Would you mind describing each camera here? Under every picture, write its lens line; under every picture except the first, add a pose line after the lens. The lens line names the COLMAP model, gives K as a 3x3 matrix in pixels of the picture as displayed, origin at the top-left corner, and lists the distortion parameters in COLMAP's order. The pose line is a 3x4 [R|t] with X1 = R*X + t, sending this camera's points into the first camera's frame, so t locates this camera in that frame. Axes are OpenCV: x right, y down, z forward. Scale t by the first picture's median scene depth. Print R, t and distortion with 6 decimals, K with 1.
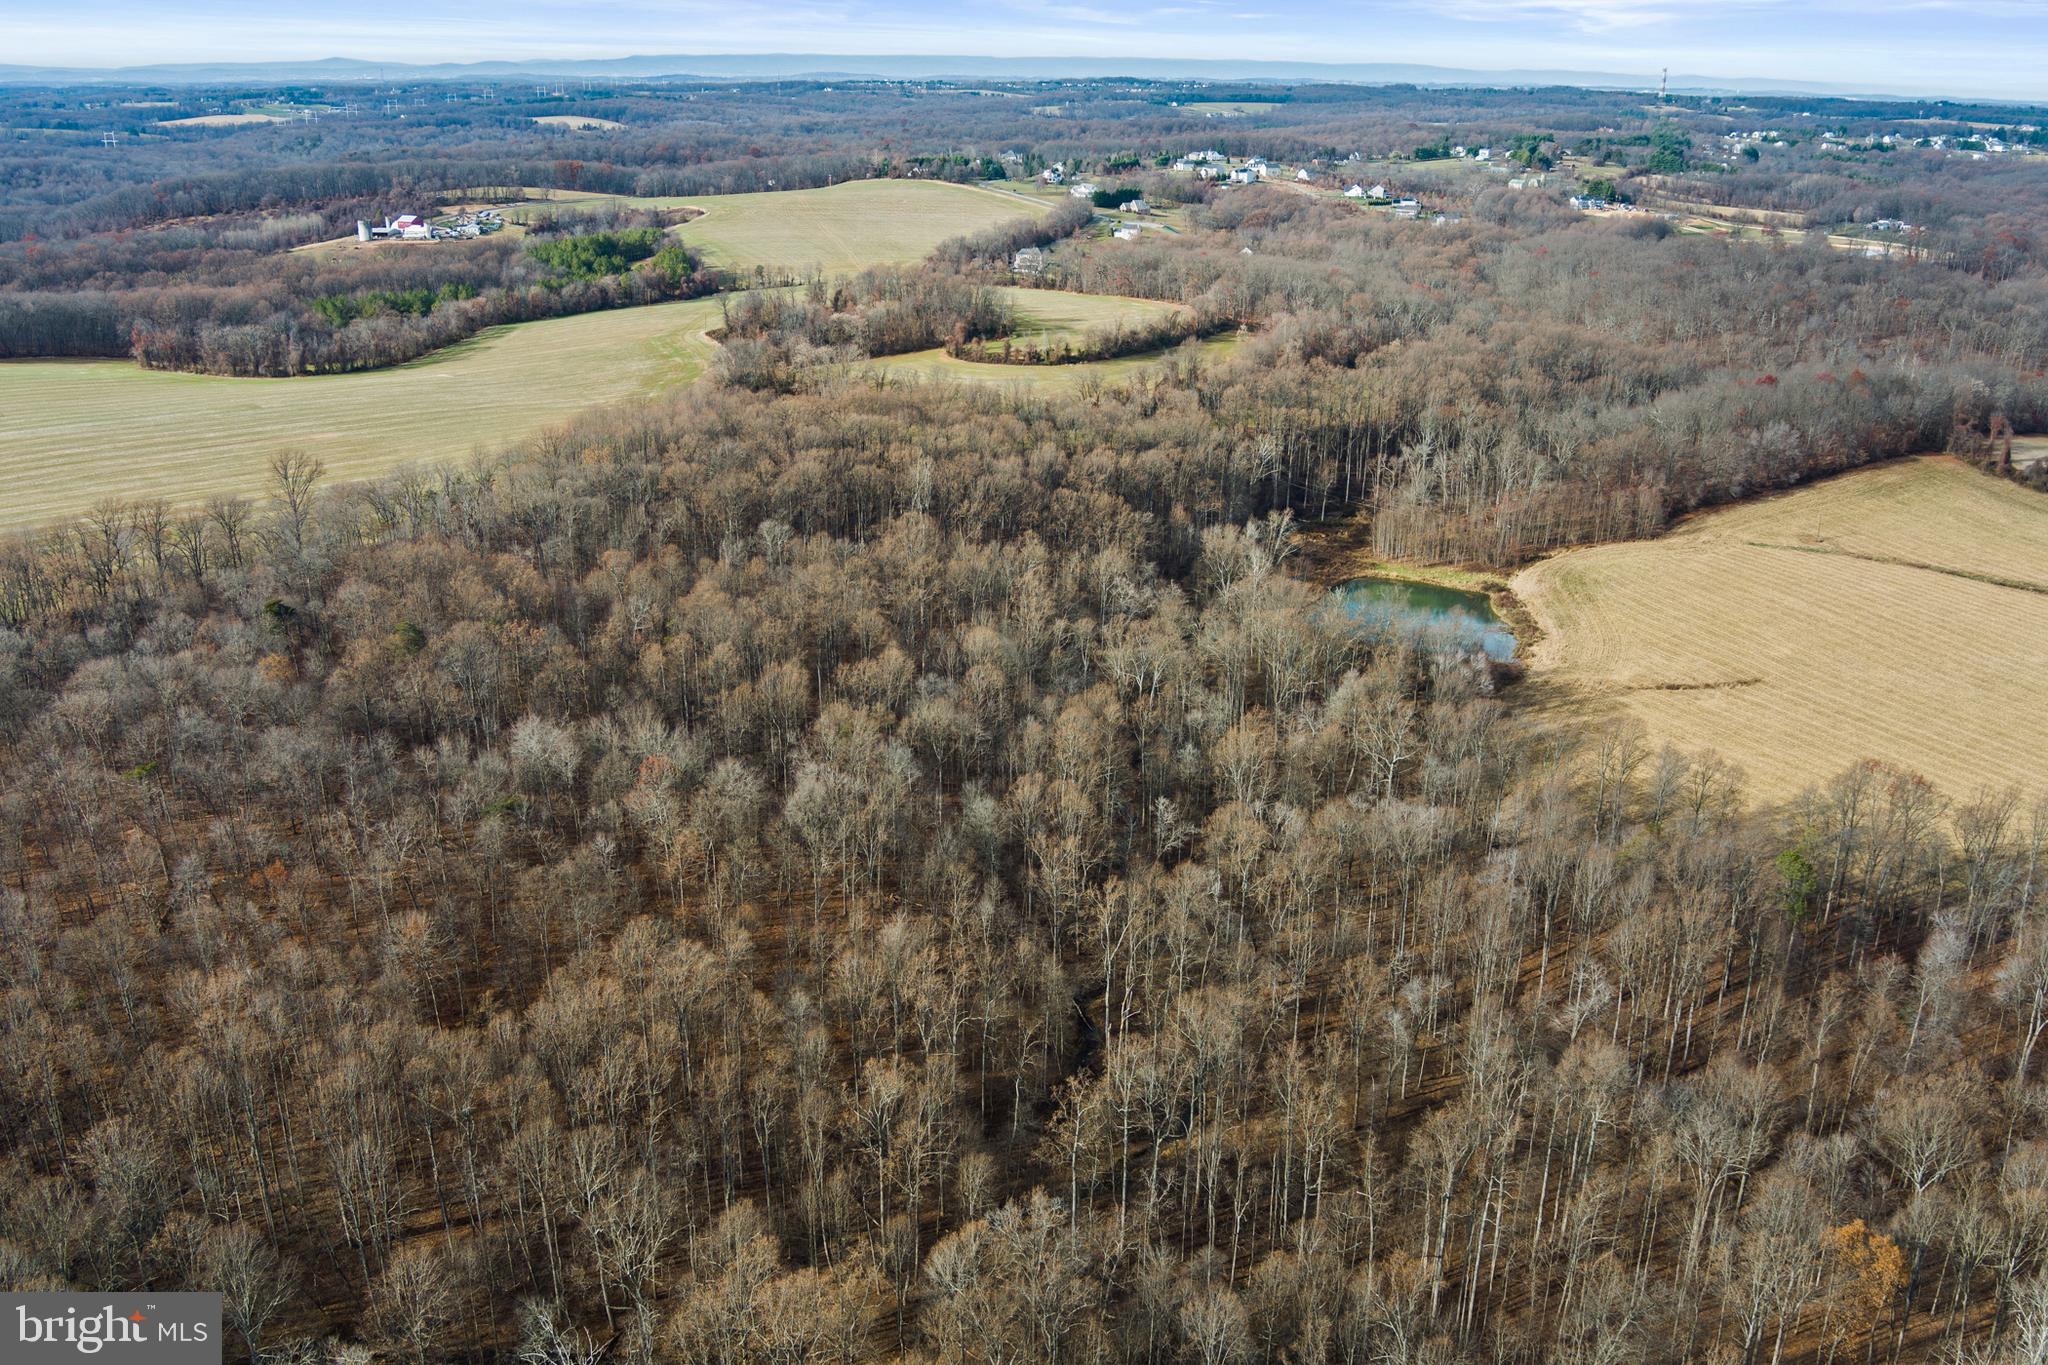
lens RADIAL K [[1726.1, 0, 1027.6], [0, 1726.1, 683.9], [0, 0, 1]] dist [-0.079108, 0.024666]
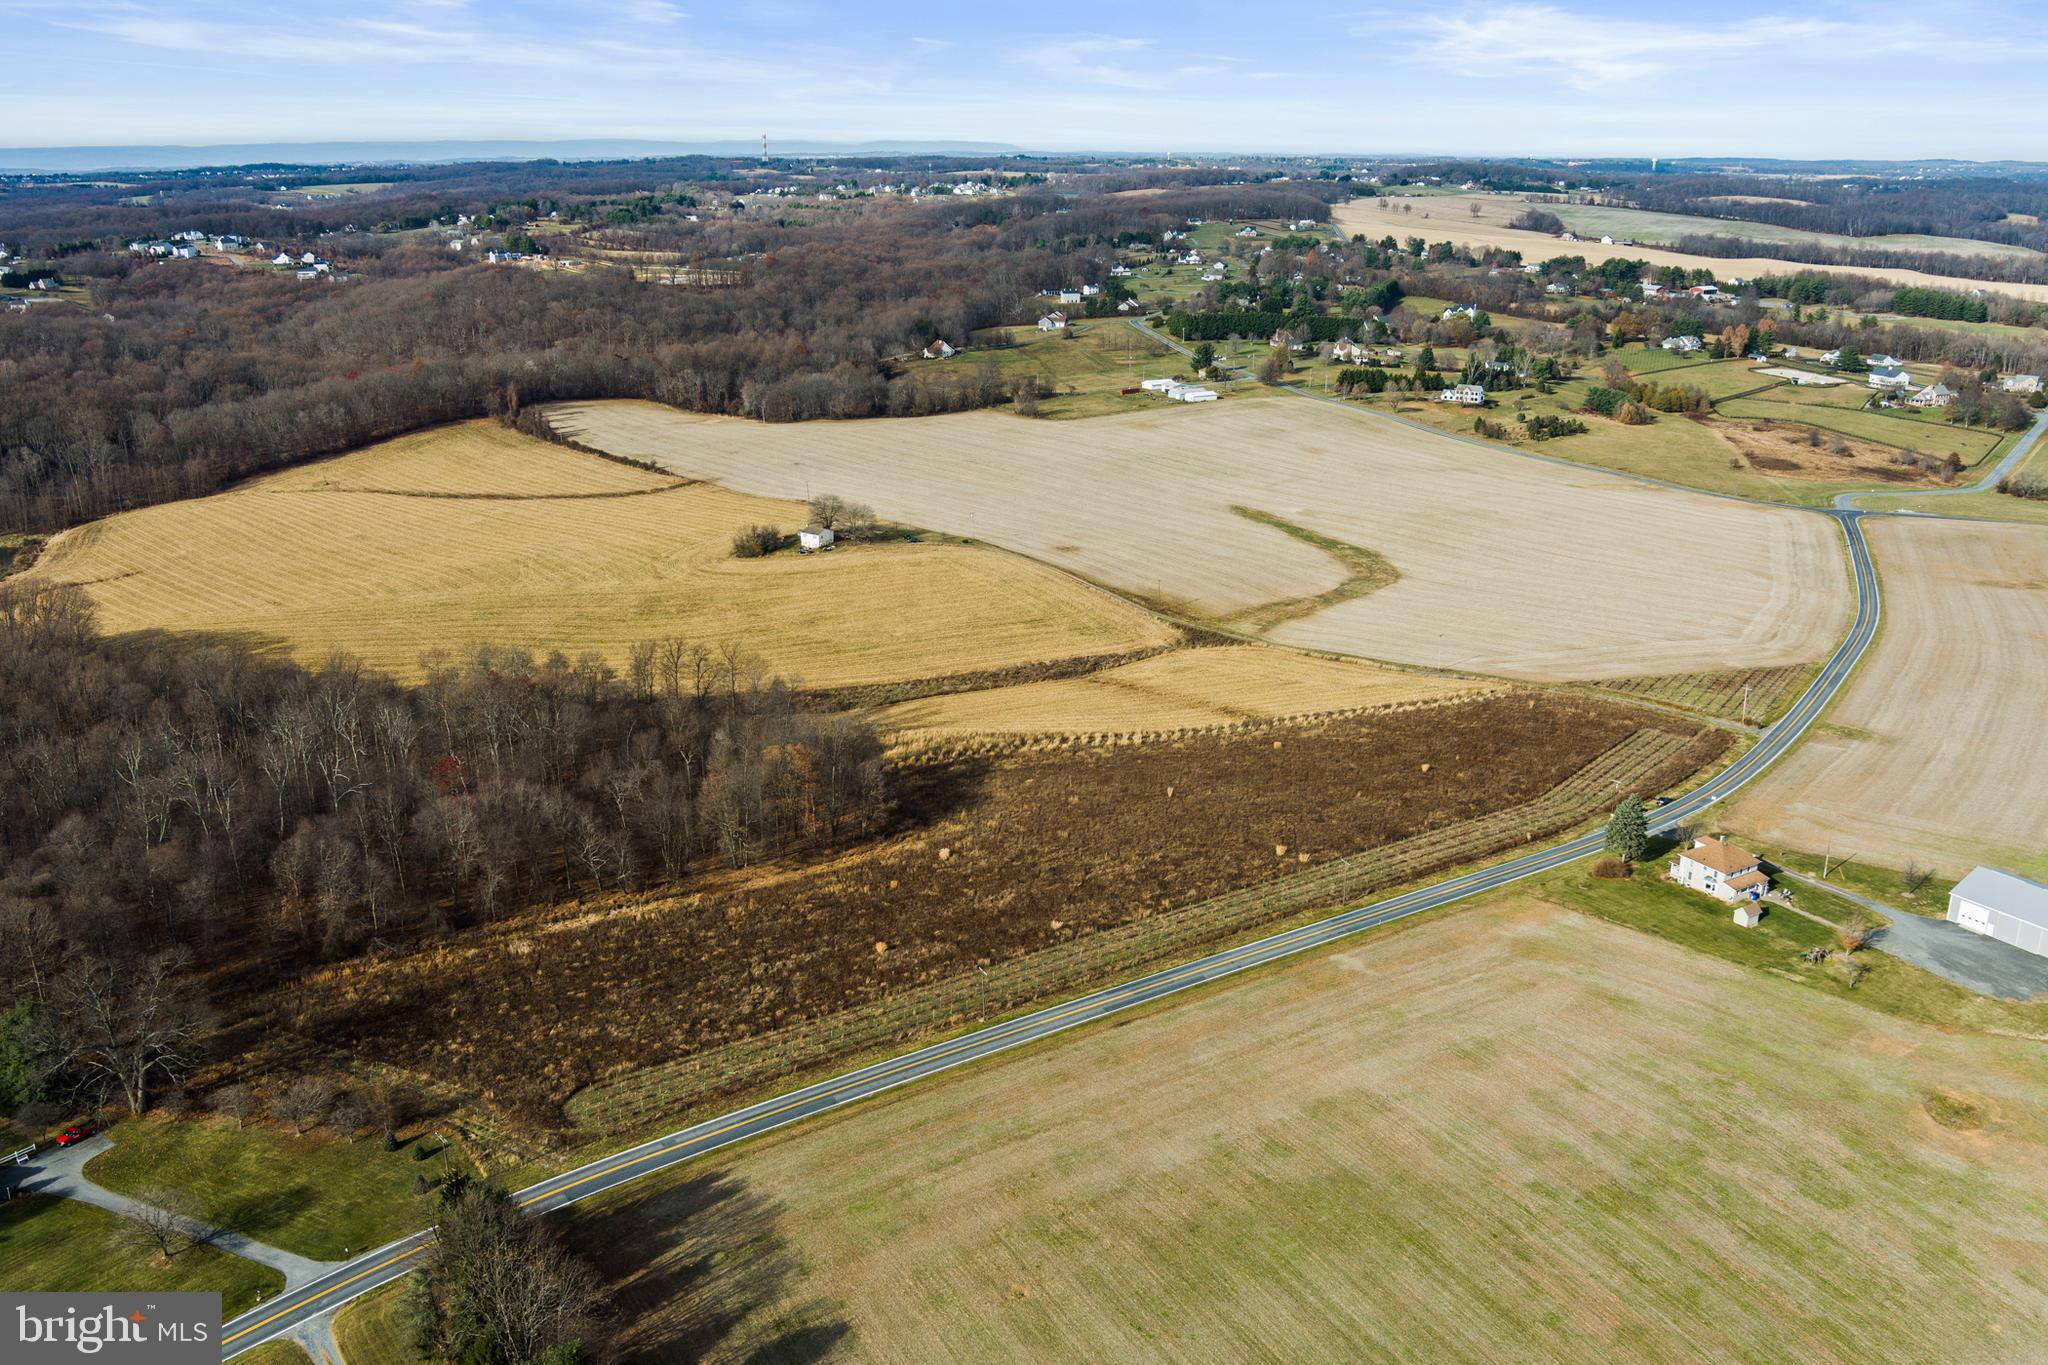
lens RADIAL K [[1674.9, 0, 1052.8], [0, 1674.9, 686.9], [0, 0, 1]] dist [-0.074055, 0.017231]
pose [[0.905452, -0.142239, 0.399906, 0.262146], [0.153956, 0.988074, 0.002858, 0.096504], [-0.395543, 0.058980, 0.916552, -0.257897]]
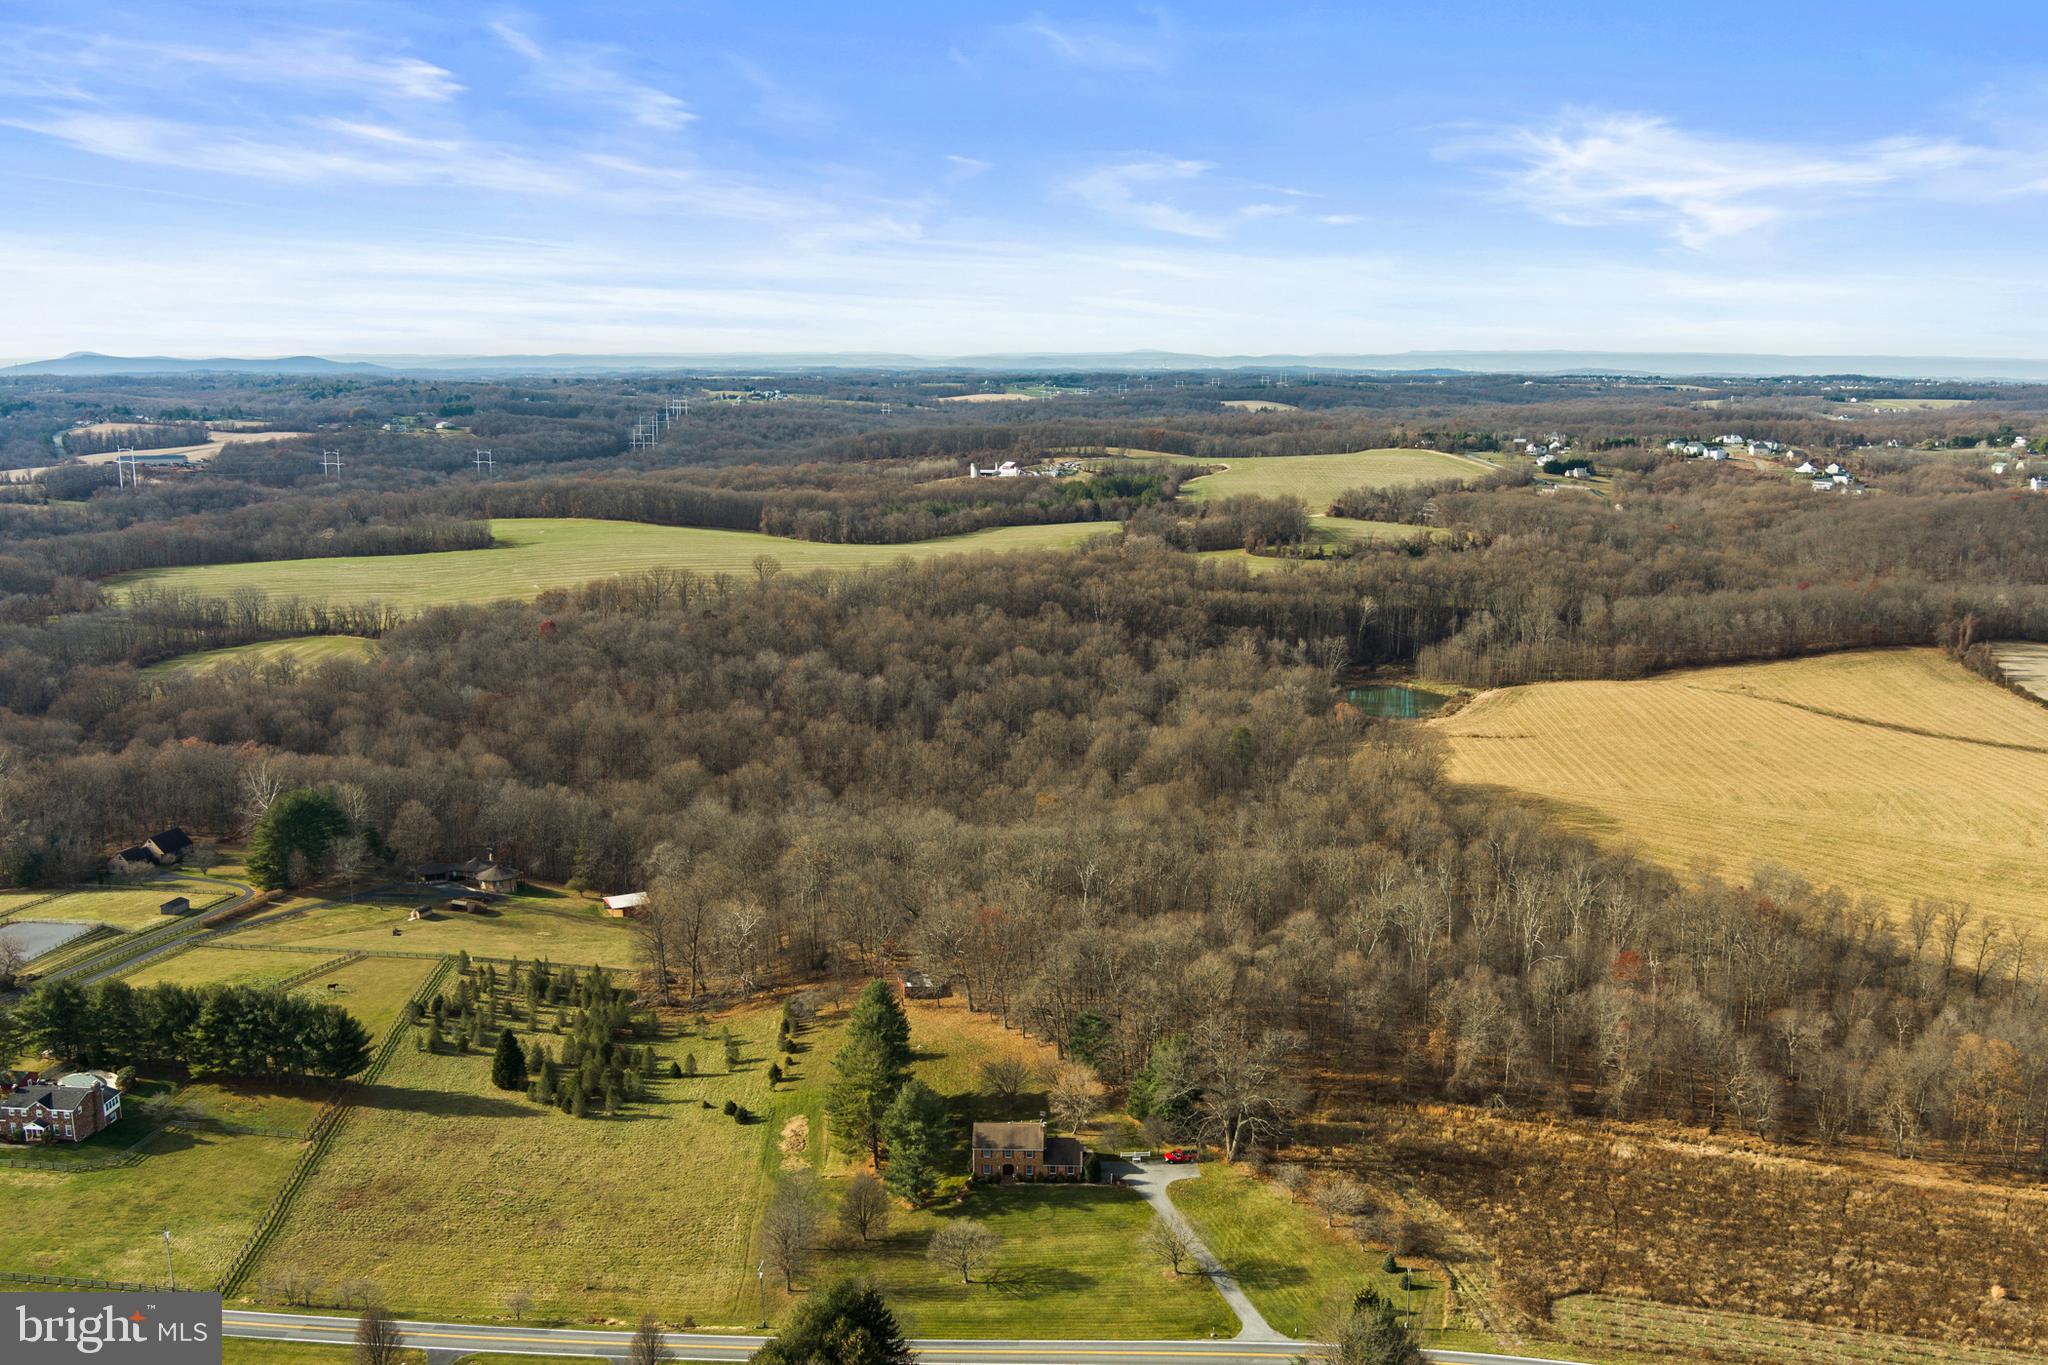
lens RADIAL K [[1733.4, 0, 1026.4], [0, 1733.4, 683.1], [0, 0, 1]] dist [-0.070760, 0.005758]
pose [[0.903312, 0.073446, -0.422649, 0.313555], [-0.141293, 0.981199, -0.131471, 0.102370], [0.405047, 0.178477, 0.896707, -0.271519]]
